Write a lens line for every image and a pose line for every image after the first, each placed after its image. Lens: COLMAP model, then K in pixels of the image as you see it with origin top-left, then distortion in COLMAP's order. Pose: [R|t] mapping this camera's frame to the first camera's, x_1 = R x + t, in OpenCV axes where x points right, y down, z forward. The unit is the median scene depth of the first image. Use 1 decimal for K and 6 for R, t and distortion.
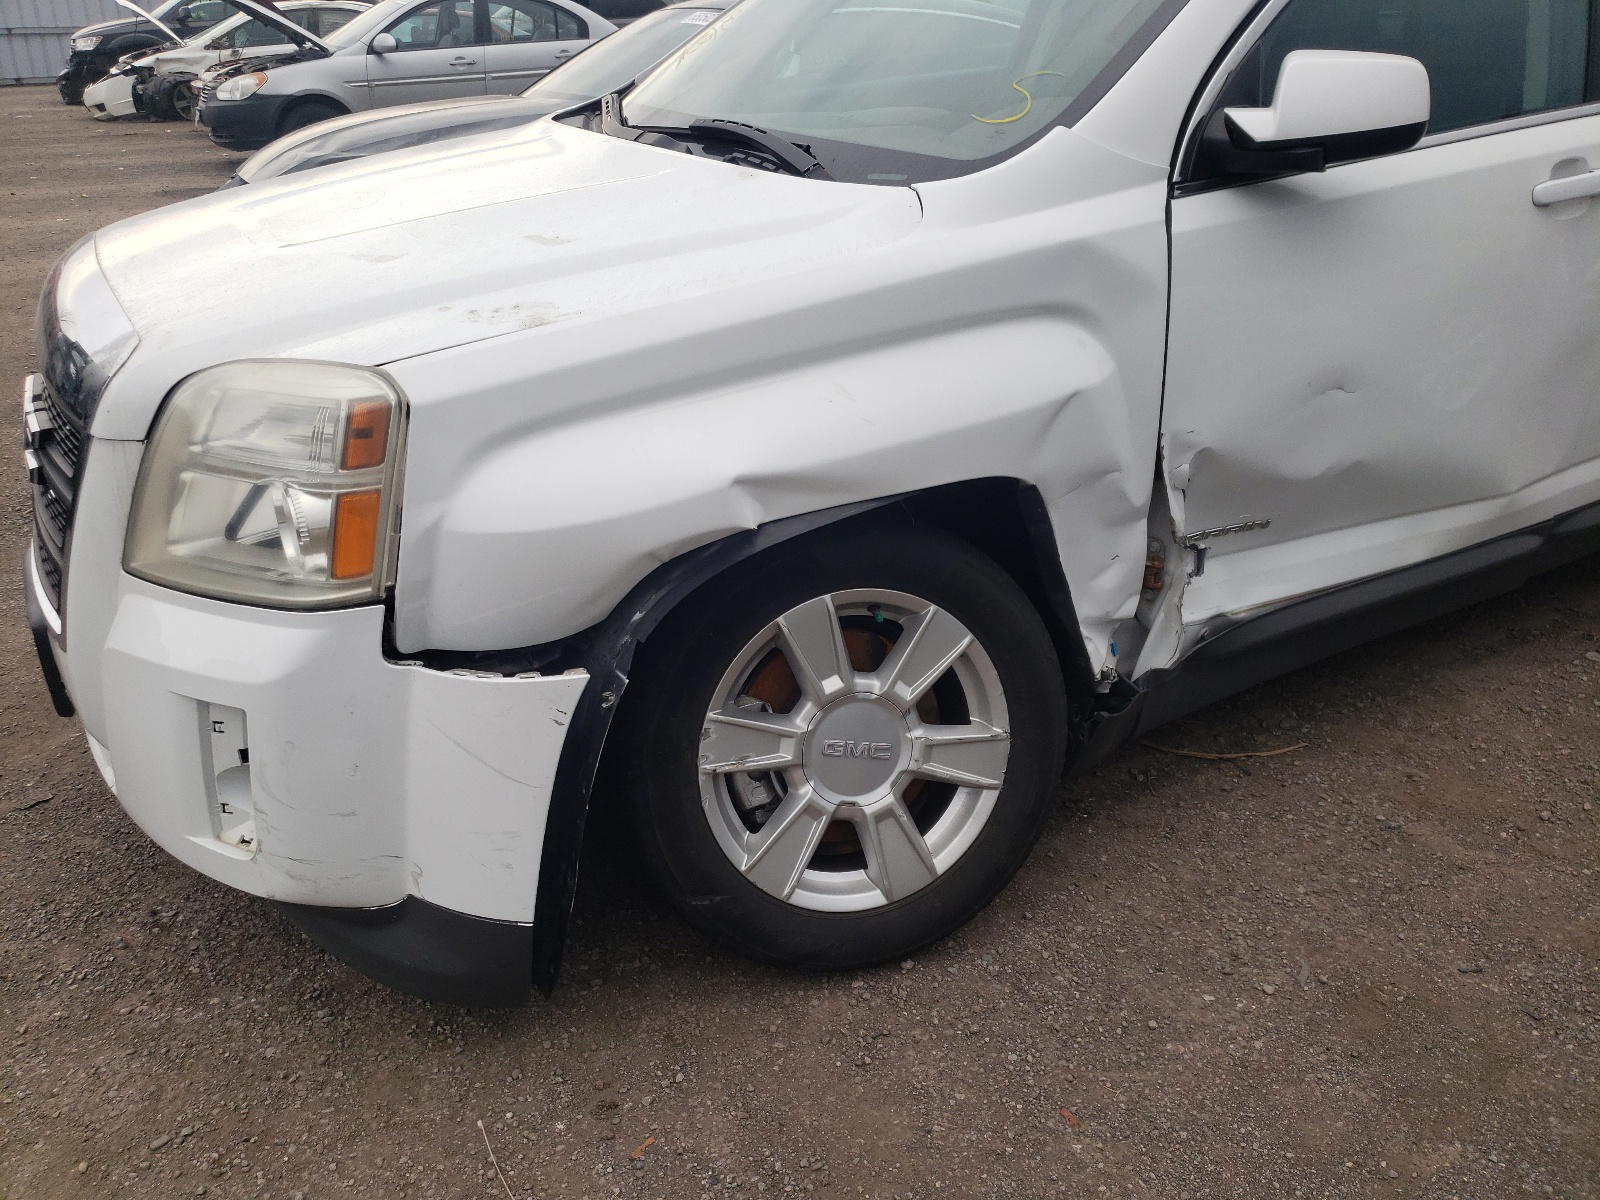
lens RADIAL K [[1200.4, 0, 800.0], [0, 1200.4, 600.0], [0, 0, 1]] dist [0.057699, -0.050600]
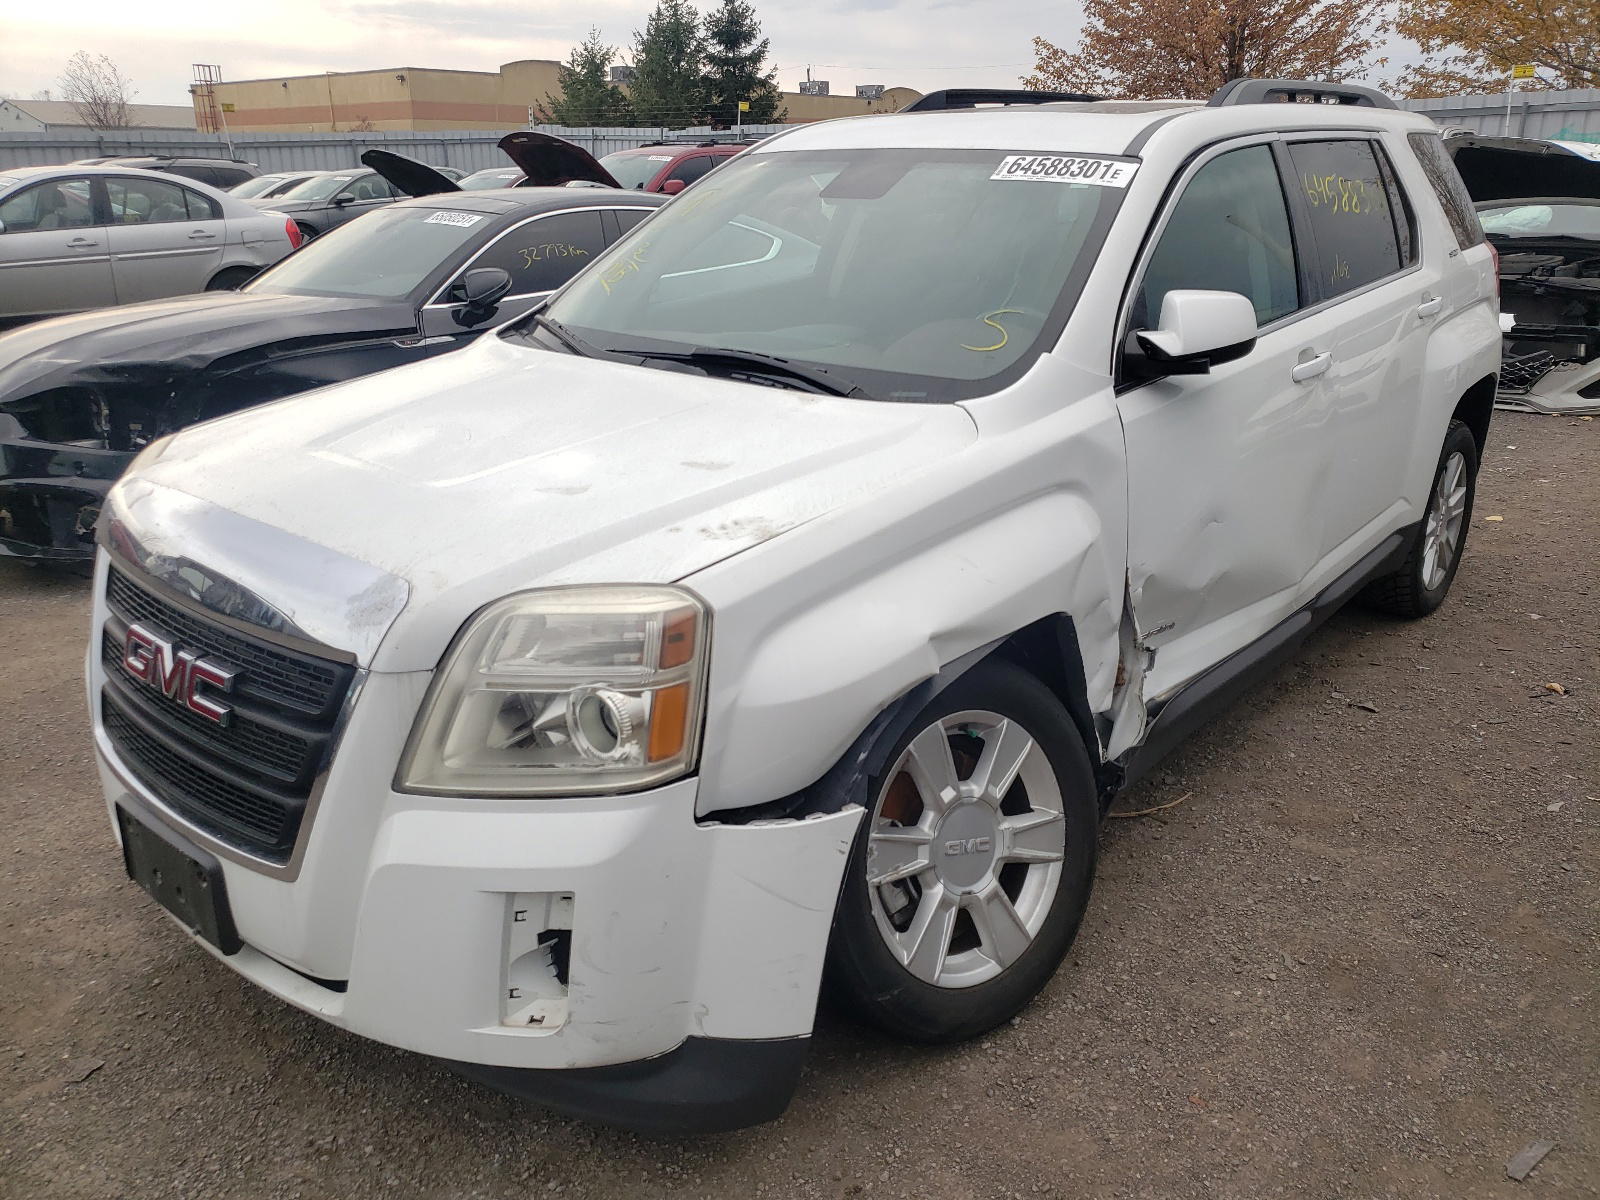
lens RADIAL K [[1203.5, 0, 800.0], [0, 1203.5, 600.0], [0, 0, 1]] dist [0.036811, -0.002095]
pose [[0.941712, -0.110689, 0.317689, -0.478271], [0.145663, 0.985372, -0.088459, -0.038827], [-0.303250, 0.129578, 0.944060, -0.138113]]
